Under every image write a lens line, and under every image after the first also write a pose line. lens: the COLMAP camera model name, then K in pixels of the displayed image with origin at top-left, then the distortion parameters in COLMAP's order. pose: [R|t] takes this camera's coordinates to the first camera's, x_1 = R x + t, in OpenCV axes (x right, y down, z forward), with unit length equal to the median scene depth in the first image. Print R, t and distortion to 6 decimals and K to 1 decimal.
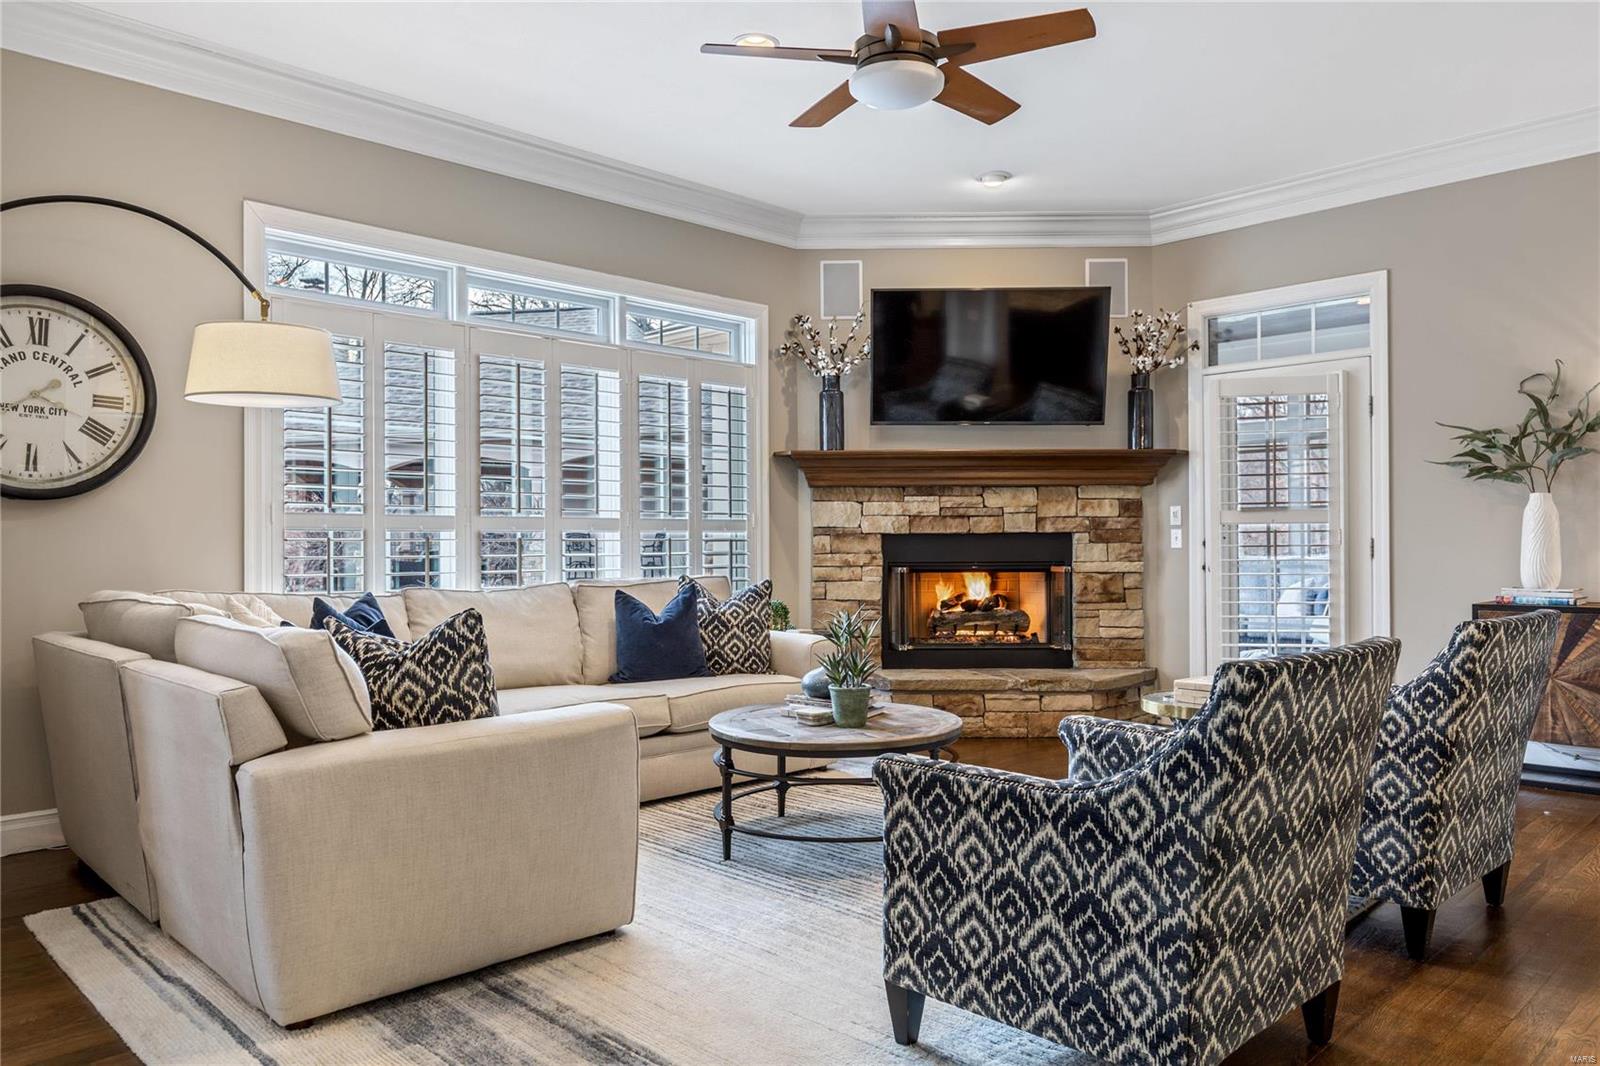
lens RADIAL K [[1086.1, 0, 799.9], [0, 1086.1, 534.8], [0, 0, 1]] dist [-0.003485, 0.001856]
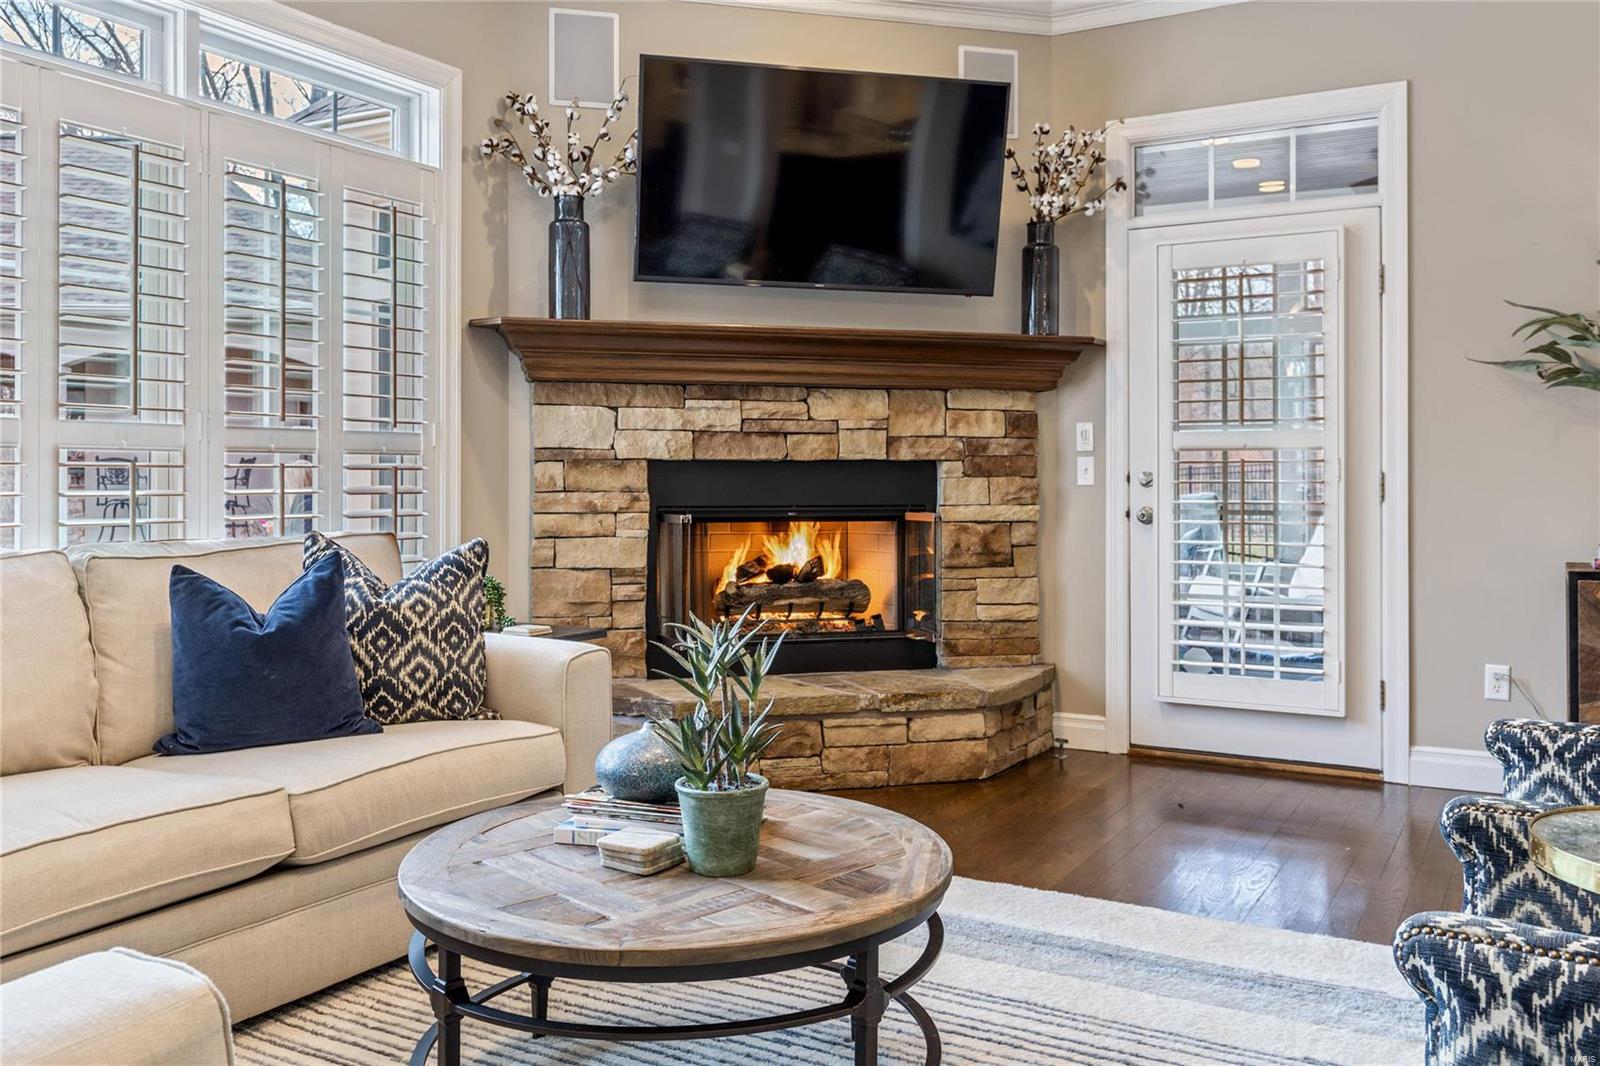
lens RADIAL K [[1344.9, 0, 819.1], [0, 1344.9, 464.9], [0, 0, 1]] dist [0.007542, -0.019064]
pose [[0.962175, 0.008216, 0.272308, -0.040199], [-0.007925, 0.999966, -0.002168, 0.002891], [-0.272317, -0.000072, 0.962208, 0.248579]]
